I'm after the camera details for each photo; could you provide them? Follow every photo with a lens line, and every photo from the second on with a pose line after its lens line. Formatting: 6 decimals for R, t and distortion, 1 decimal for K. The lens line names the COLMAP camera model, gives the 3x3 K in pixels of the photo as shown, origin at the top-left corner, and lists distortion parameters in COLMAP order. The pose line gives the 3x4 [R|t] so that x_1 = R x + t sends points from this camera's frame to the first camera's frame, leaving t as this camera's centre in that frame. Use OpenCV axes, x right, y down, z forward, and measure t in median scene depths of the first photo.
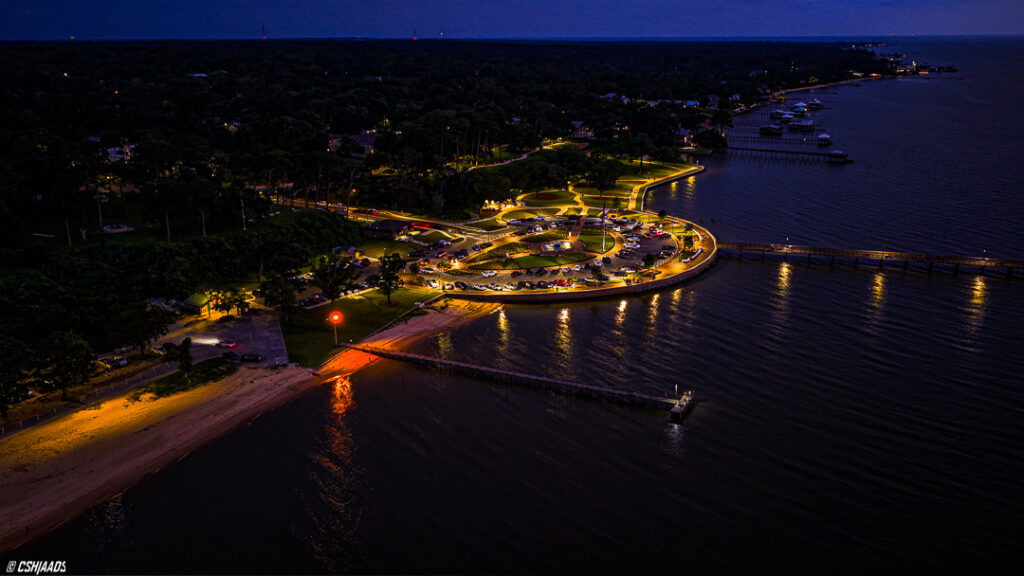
lens RADIAL K [[812.9, 0, 516.0], [0, 812.9, 289.6], [0, 0, 1]] dist [0.003246, 0.006262]
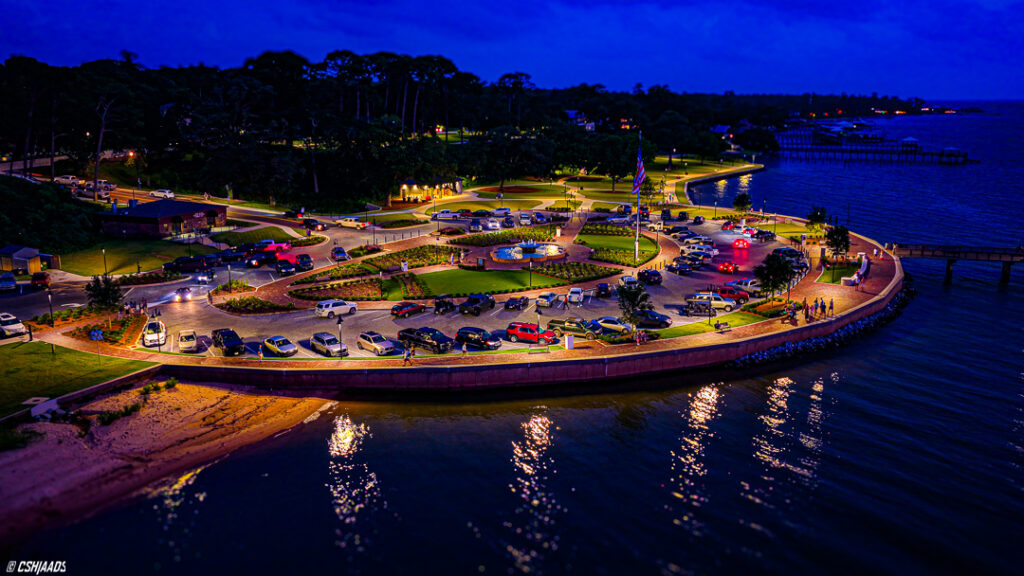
lens RADIAL K [[812.9, 0, 509.4], [0, 812.9, 286.4], [0, 0, 1]] dist [0.003246, 0.006262]
pose [[0.999998, 0.002116, 0.000514, 0.043257], [-0.002070, 0.997002, -0.077348, -0.001544], [-0.000676, 0.077346, 0.997004, 0.609584]]
